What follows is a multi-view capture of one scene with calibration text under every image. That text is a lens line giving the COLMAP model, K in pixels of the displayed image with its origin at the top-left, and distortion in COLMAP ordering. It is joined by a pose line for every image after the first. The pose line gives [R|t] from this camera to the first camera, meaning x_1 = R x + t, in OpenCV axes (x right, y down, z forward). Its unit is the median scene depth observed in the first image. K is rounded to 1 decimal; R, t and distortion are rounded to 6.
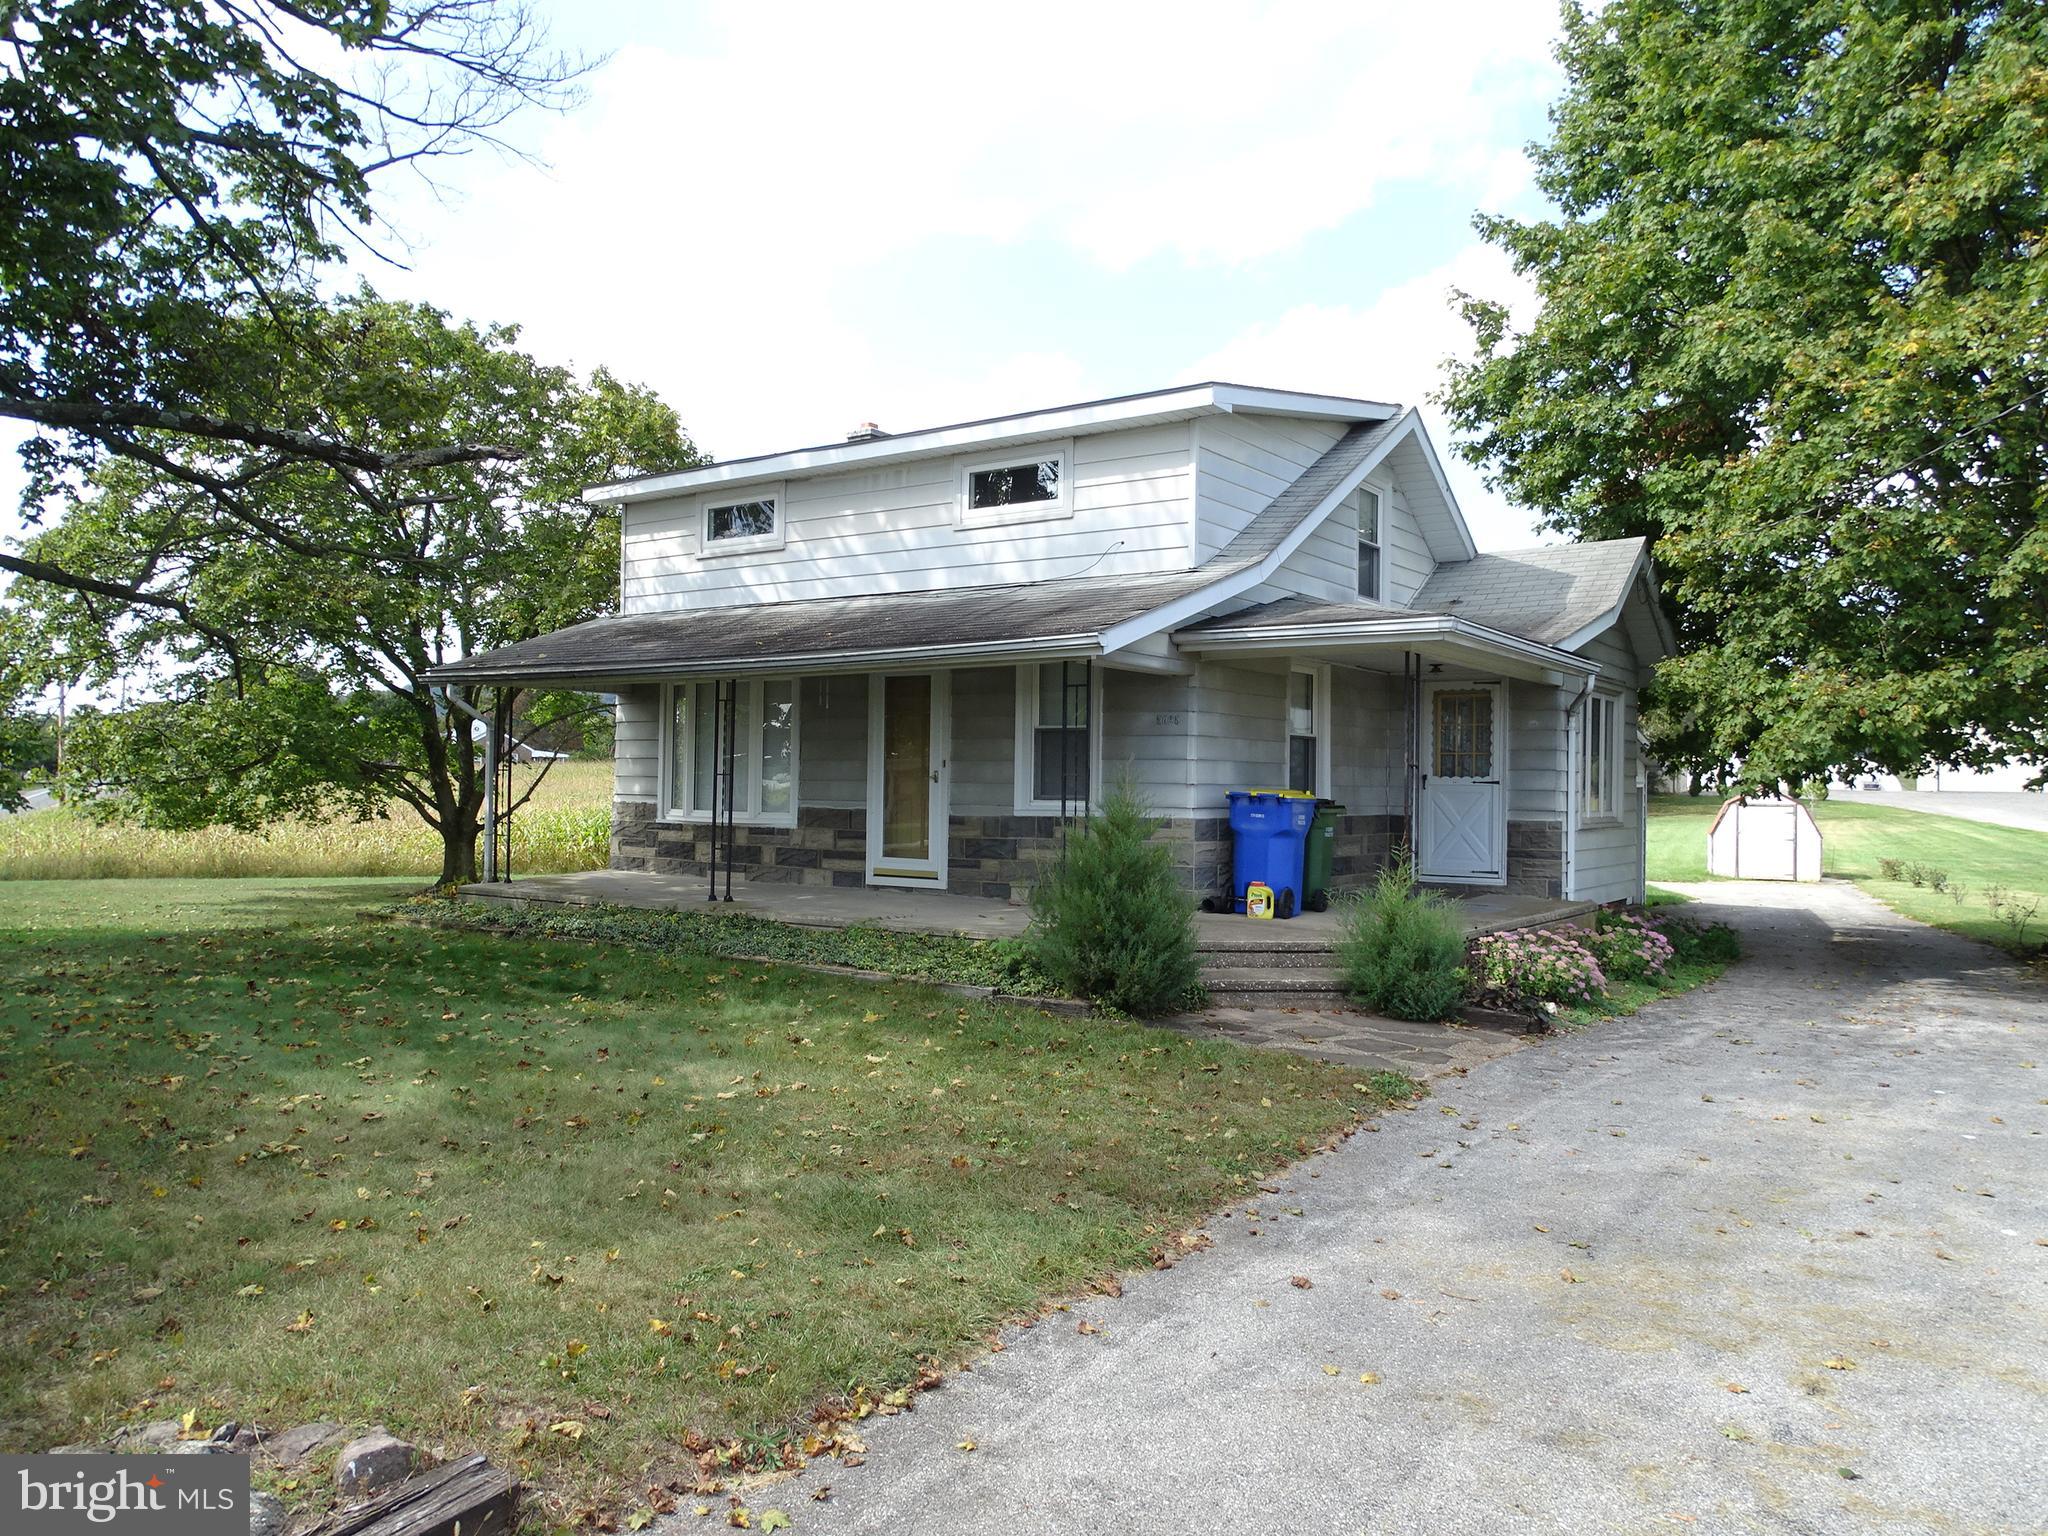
lens RADIAL K [[1464.0, 0, 1020.4], [0, 1464.0, 765.5], [0, 0, 1]] dist [-0.005209, 0.007723]
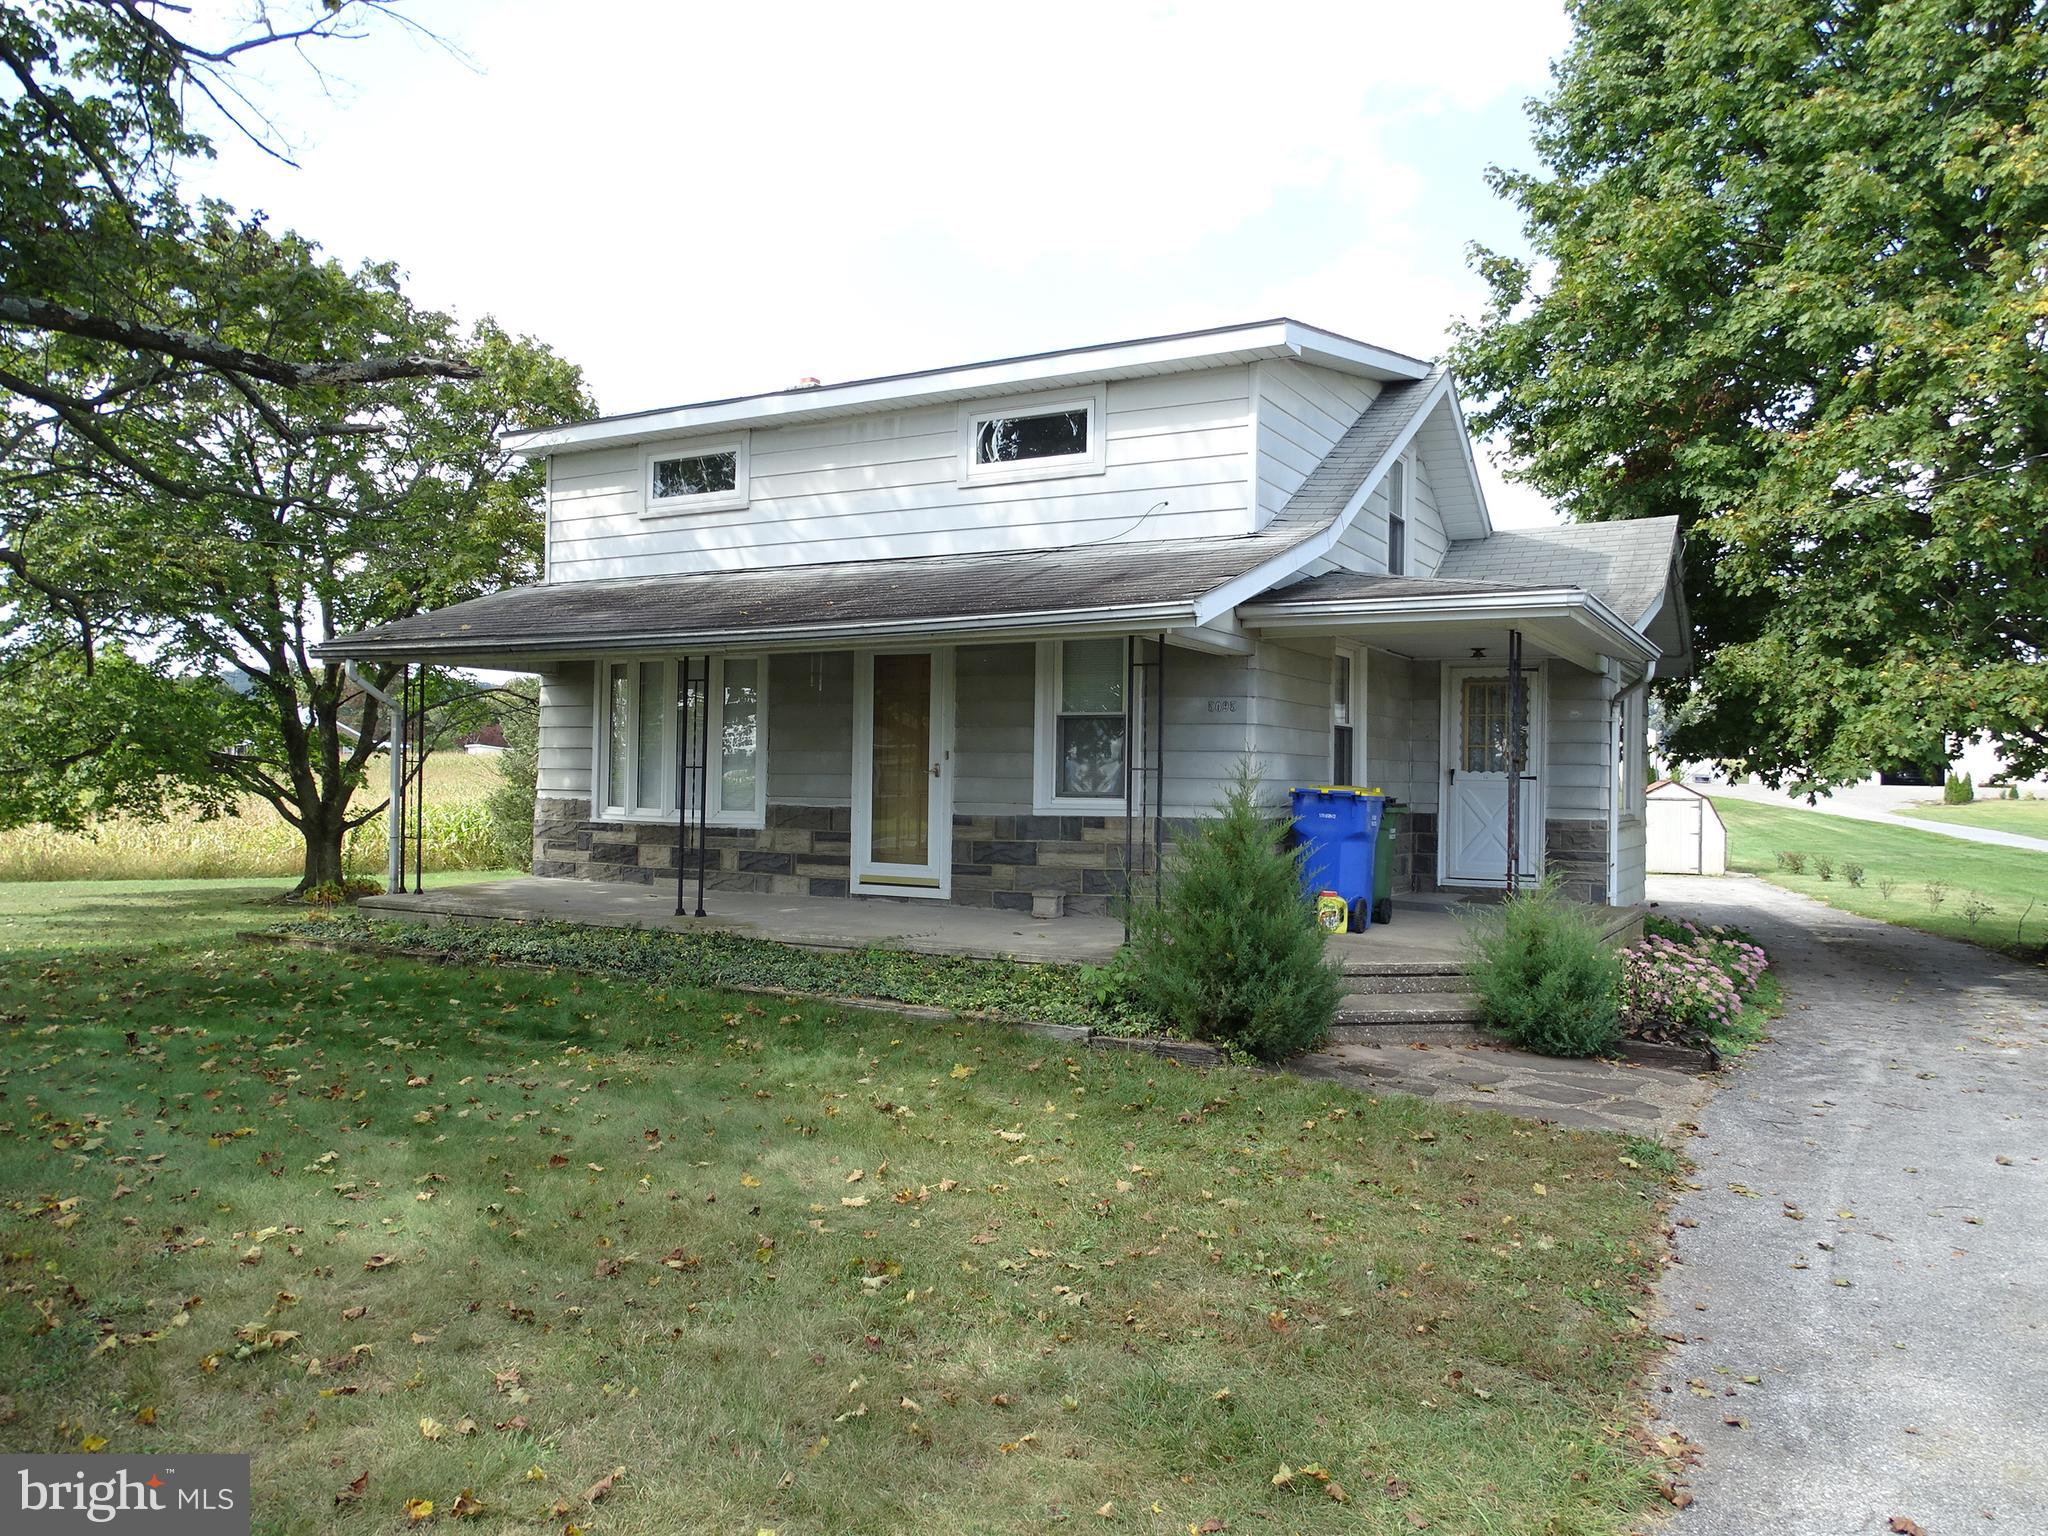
lens RADIAL K [[1464.0, 0, 1030.7], [0, 1464.0, 768.2], [0, 0, 1]] dist [-0.005209, 0.007723]
pose [[0.994259, 0.002514, 0.106966, -0.091259], [-0.003292, 0.999969, 0.007097, -0.000213], [-0.106945, -0.007409, 0.994237, 0.120379]]
